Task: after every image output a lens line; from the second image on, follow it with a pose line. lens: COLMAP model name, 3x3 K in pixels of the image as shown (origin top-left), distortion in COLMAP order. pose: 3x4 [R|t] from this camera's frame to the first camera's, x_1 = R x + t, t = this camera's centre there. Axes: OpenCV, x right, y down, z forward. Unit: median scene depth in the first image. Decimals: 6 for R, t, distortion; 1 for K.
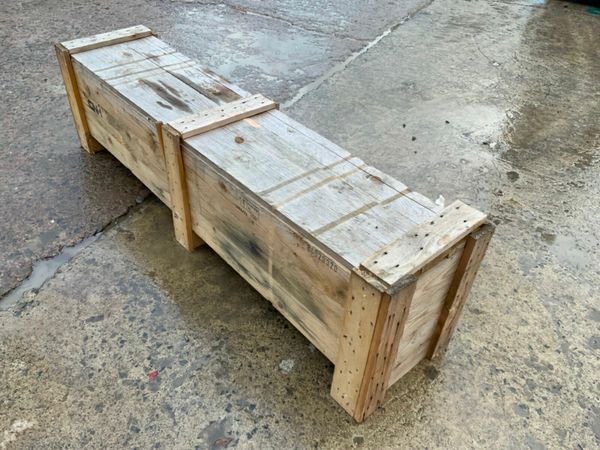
lens RADIAL K [[494.5, 0, 300.0], [0, 494.5, 225.0], [0, 0, 1]] dist [0.093037, -0.179591]
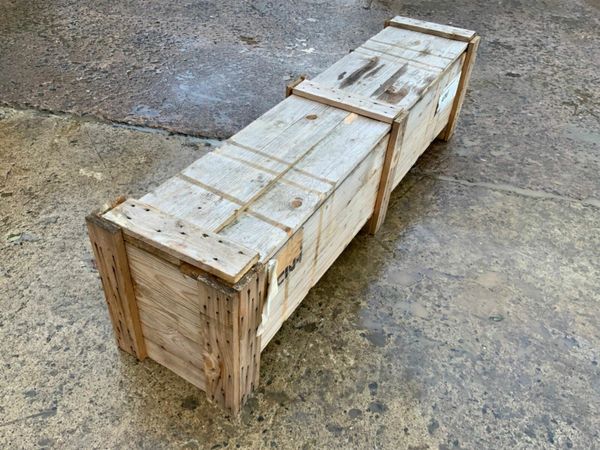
lens RADIAL K [[494.5, 0, 300.0], [0, 494.5, 225.0], [0, 0, 1]] dist [0.093037, -0.179591]
pose [[0.309973, 0.587587, -0.747434, 0.660483], [-0.627774, 0.716901, 0.303236, -0.266530], [0.714014, 0.375225, 0.591092, 0.407753]]
